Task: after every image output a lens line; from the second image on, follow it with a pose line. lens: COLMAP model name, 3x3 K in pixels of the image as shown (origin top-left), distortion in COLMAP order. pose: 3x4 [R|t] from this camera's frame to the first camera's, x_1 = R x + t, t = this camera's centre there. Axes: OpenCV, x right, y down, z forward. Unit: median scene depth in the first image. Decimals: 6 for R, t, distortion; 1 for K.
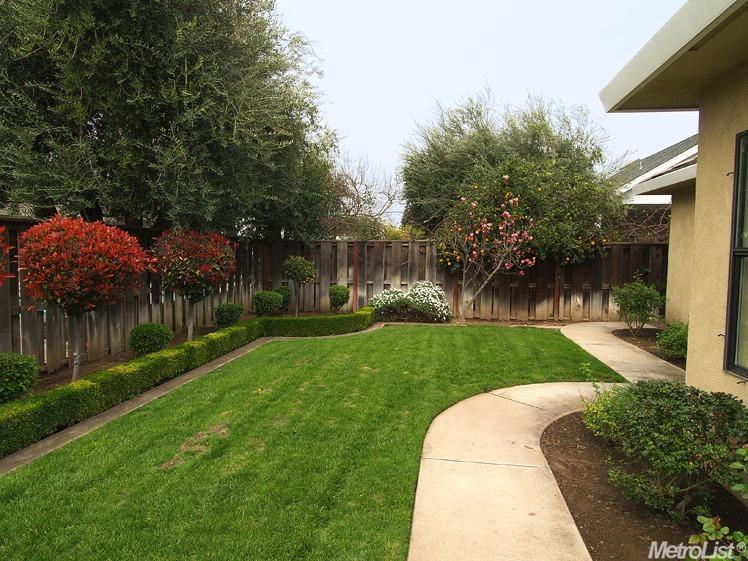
lens RADIAL K [[474.9, 0, 374.8], [0, 474.9, 279.7], [0, 0, 1]] dist [-0.023625, 0.000389]
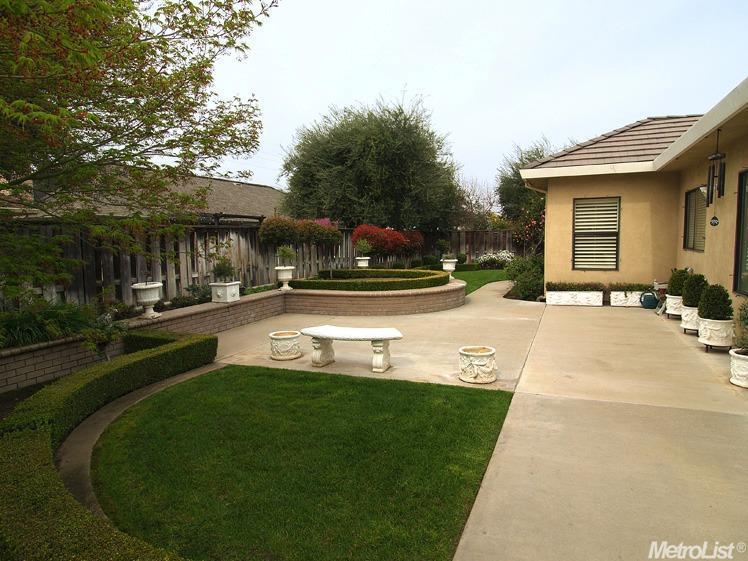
lens RADIAL K [[474.9, 0, 379.5], [0, 474.9, 282.0], [0, 0, 1]] dist [-0.023625, 0.000389]
pose [[0.973178, -0.001914, -0.230044, 0.046699], [0.009647, 0.999425, 0.032495, 0.060994], [0.229849, -0.033843, 0.972638, -0.991122]]
